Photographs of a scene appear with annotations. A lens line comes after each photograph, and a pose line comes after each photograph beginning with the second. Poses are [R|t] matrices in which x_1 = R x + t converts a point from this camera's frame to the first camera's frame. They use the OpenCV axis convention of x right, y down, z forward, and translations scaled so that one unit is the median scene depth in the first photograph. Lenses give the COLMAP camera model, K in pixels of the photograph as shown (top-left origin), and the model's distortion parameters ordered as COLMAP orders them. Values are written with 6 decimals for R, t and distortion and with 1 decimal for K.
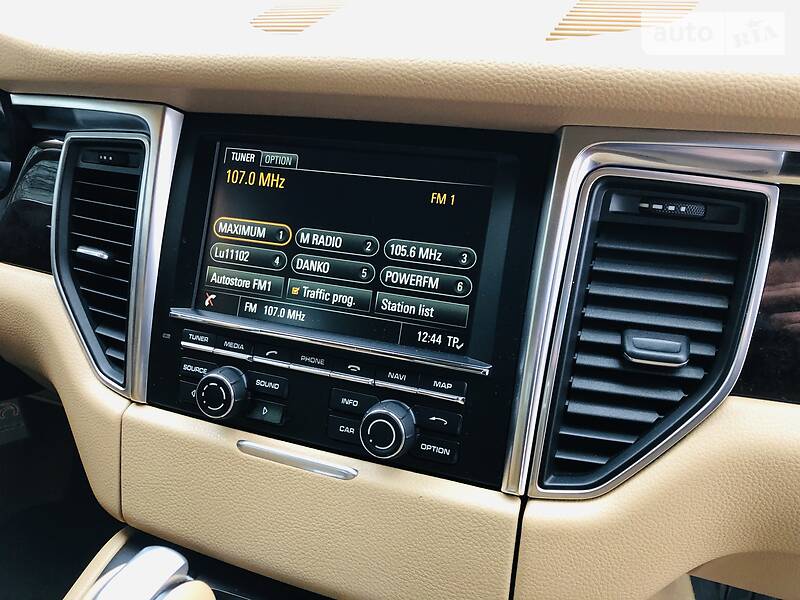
lens RADIAL K [[656.5, 0, 406.2], [0, 656.5, 294.5], [0, 0, 1]] dist [0.037716, -0.038020]
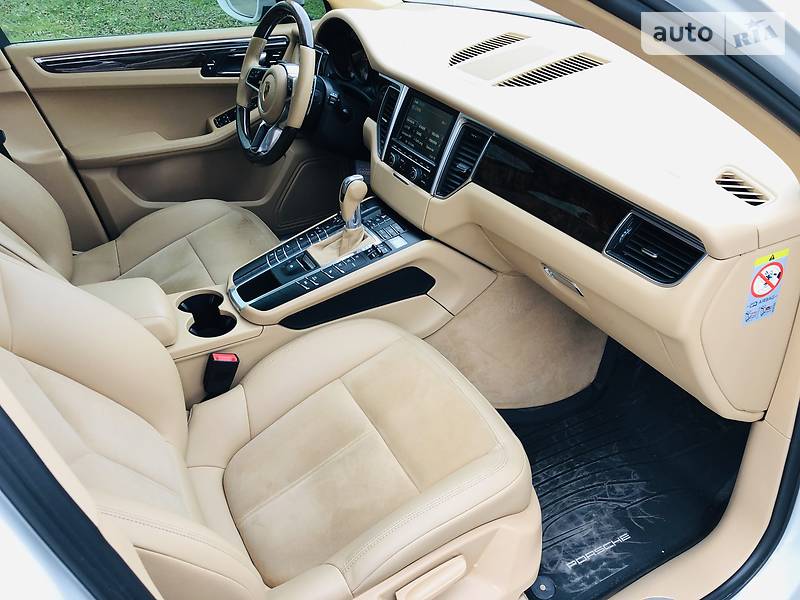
lens RADIAL K [[630.0, 0, 393.7], [0, 630.0, 301.9], [0, 0, 1]] dist [0.030315, -0.001112]
pose [[0.767274, 0.360545, -0.530374, 2.214863], [-0.266361, 0.931458, 0.247864, -0.003368], [0.583388, -0.048909, 0.810720, -2.324887]]
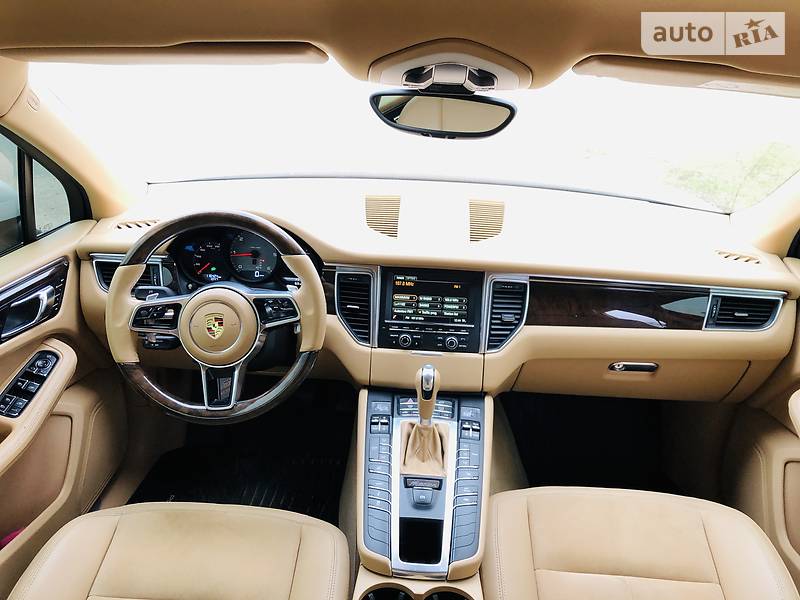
lens RADIAL K [[656.5, 0, 402.5], [0, 656.5, 293.6], [0, 0, 1]] dist [0.037716, -0.038020]
pose [[0.945600, -0.080087, 0.315320, -1.536632], [0.087993, 0.996062, -0.010891, -0.085870], [-0.313206, 0.038044, 0.948923, -2.743062]]
